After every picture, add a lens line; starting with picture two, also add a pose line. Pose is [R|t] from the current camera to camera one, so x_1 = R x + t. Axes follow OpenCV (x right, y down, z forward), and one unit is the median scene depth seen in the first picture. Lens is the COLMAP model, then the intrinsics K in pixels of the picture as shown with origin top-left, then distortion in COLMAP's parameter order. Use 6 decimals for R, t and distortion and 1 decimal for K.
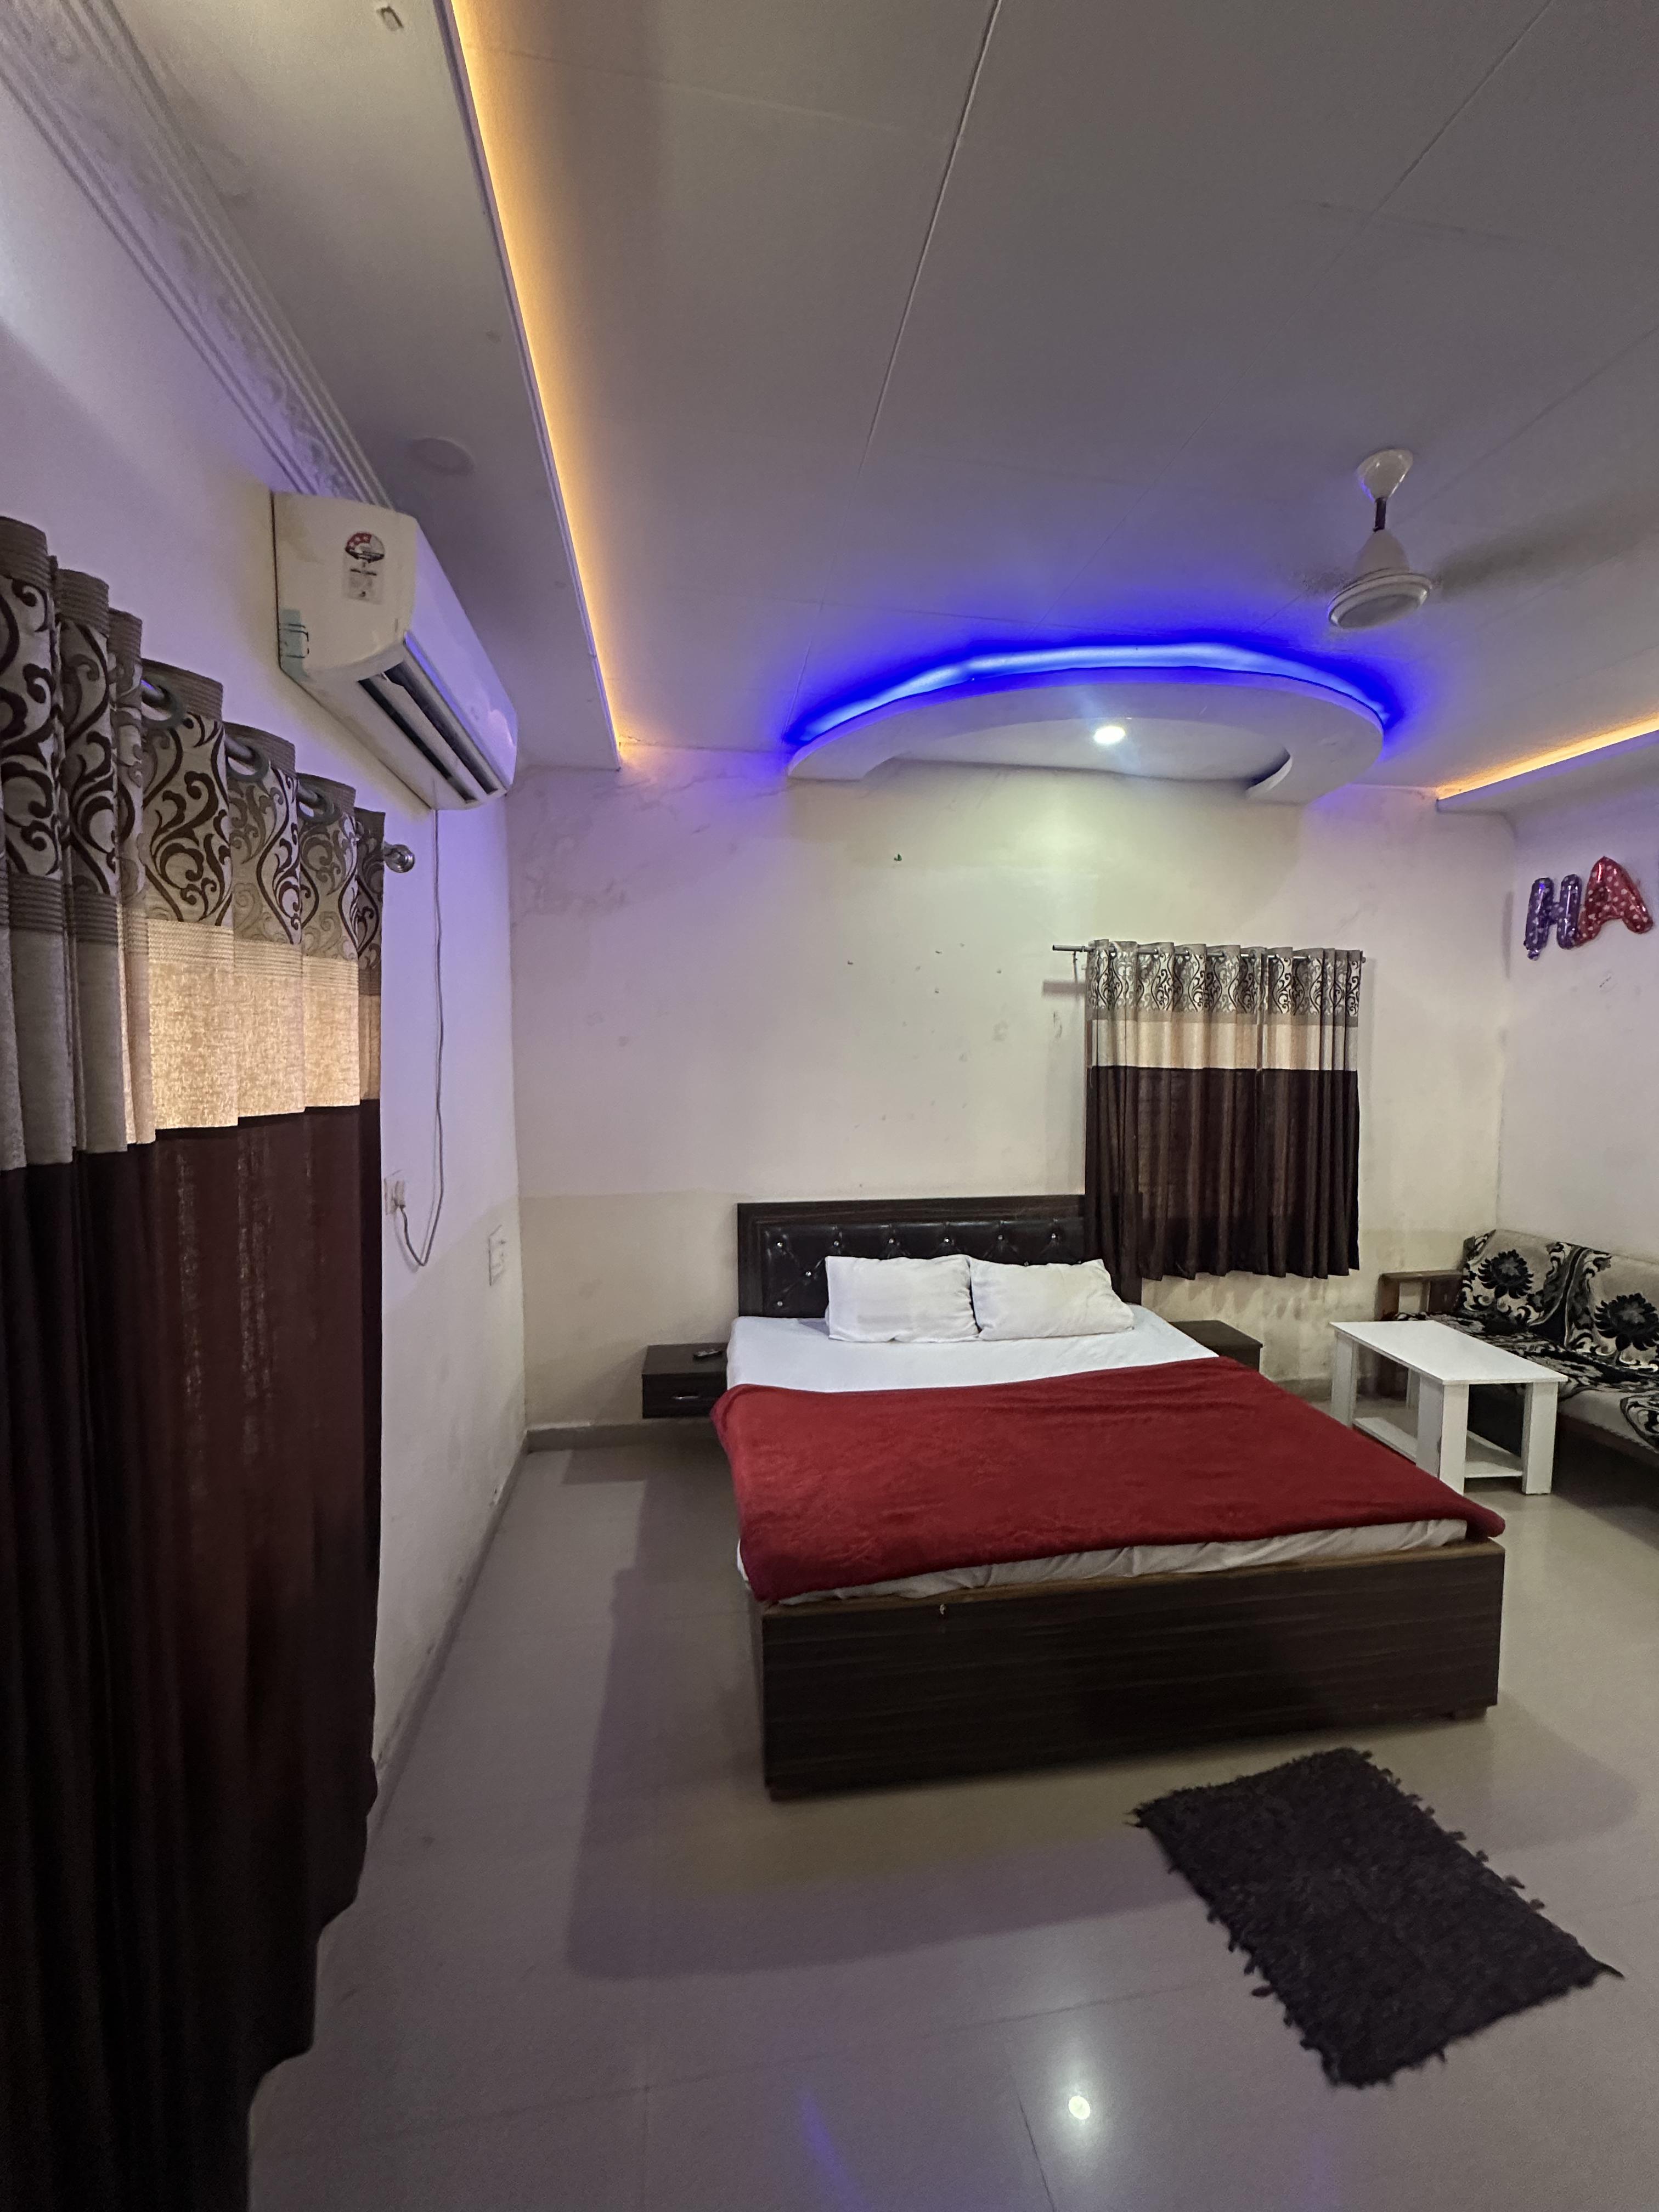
lens RADIAL K [[906.2, 0, 827.7], [0, 906.2, 1101.0], [0, 0, 1]] dist [-0.001291, -0.000069]
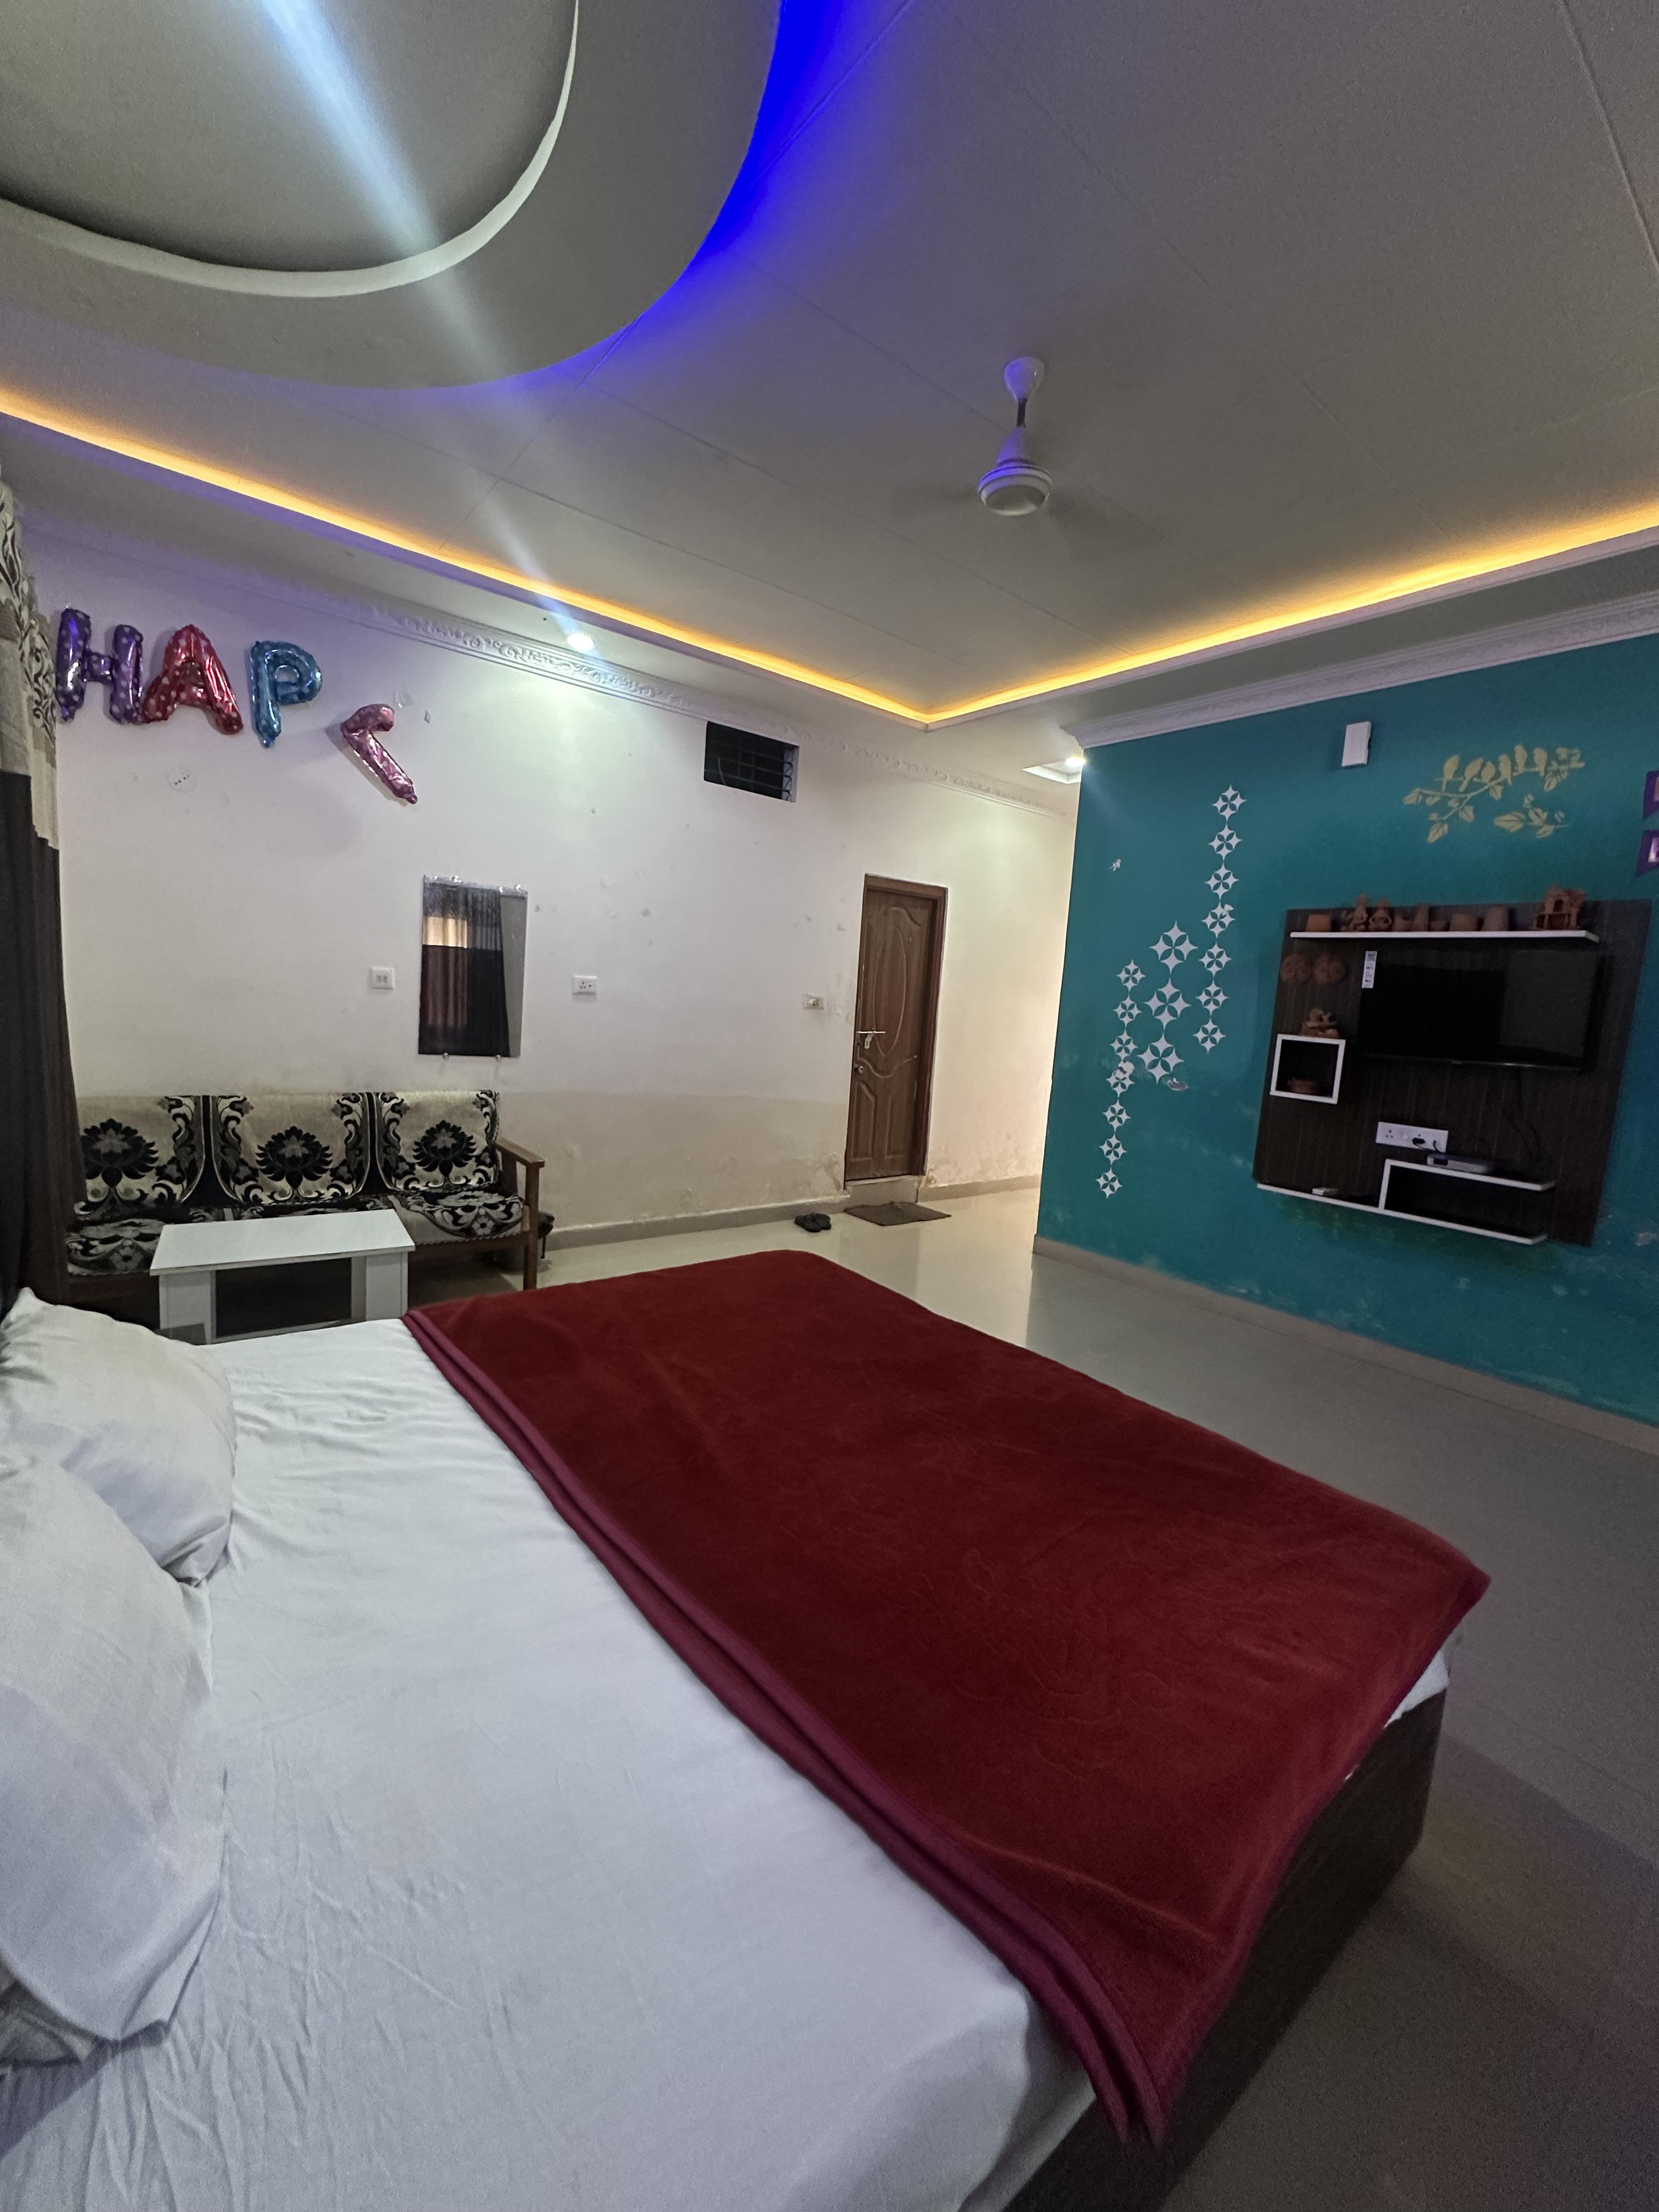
lens RADIAL K [[906.2, 0, 824.7], [0, 906.2, 1105.6], [0, 0, 1]] dist [-0.001291, -0.000069]
pose [[-0.508713, -0.145191, 0.848605, -0.208370], [-0.014726, 0.987000, 0.160042, 0.024229], [-0.860810, 0.068919, -0.504238, 0.942969]]
